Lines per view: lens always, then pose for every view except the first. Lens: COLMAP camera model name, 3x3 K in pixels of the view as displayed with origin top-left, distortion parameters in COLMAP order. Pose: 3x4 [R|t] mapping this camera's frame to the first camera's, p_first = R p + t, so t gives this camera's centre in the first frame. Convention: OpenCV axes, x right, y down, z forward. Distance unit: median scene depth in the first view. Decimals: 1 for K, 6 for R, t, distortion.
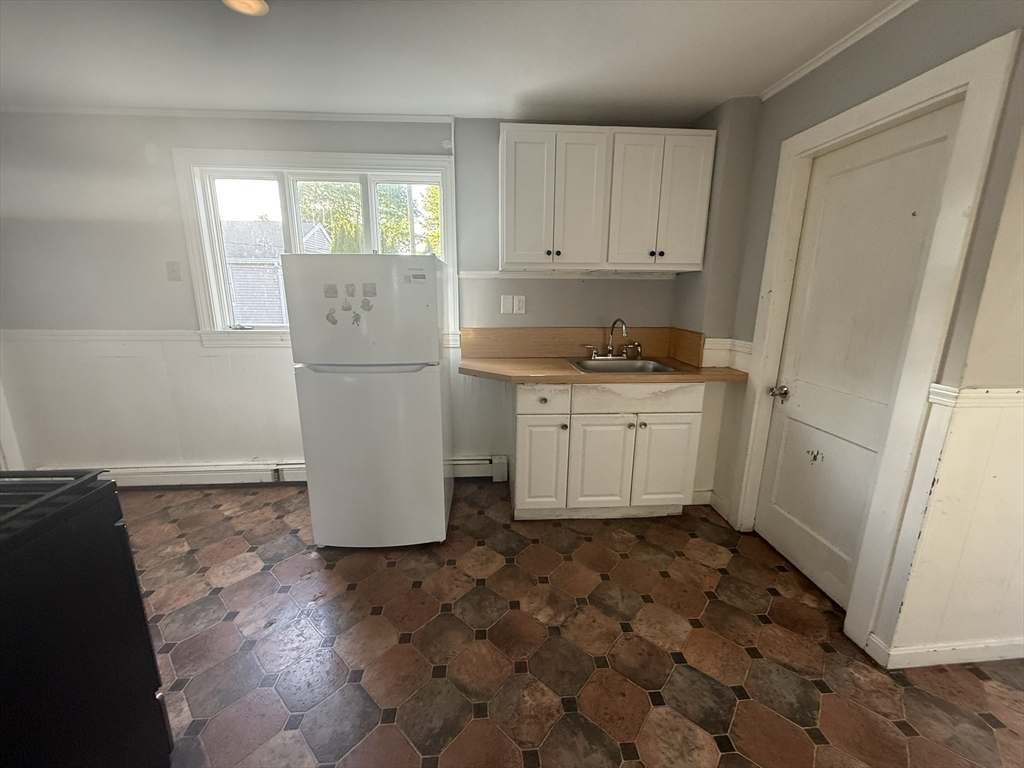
lens RADIAL K [[408.4, 0, 507.6], [0, 408.4, 385.2], [0, 0, 1]] dist [-0.000920, -0.000239]
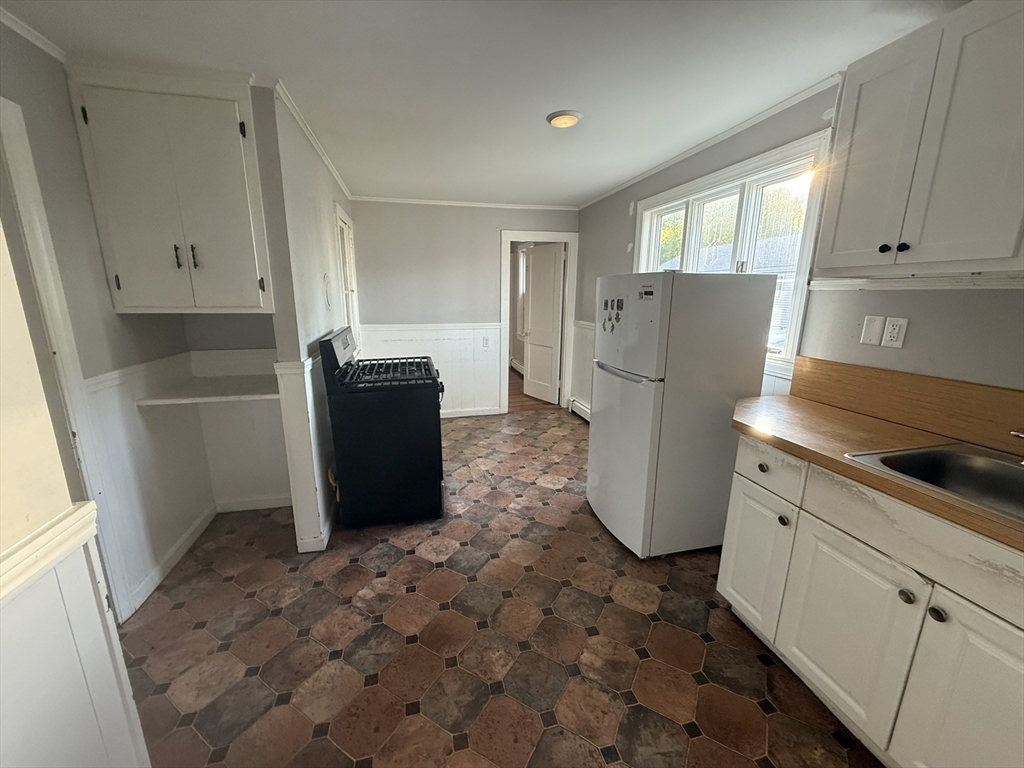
lens RADIAL K [[408.4, 0, 508.5], [0, 408.4, 384.0], [0, 0, 1]] dist [-0.000920, -0.000239]
pose [[0.168338, 0.213182, -0.962401, 0.771873], [-0.224605, 0.958947, 0.173130, -0.144057], [0.959799, 0.187016, 0.209309, 0.484385]]
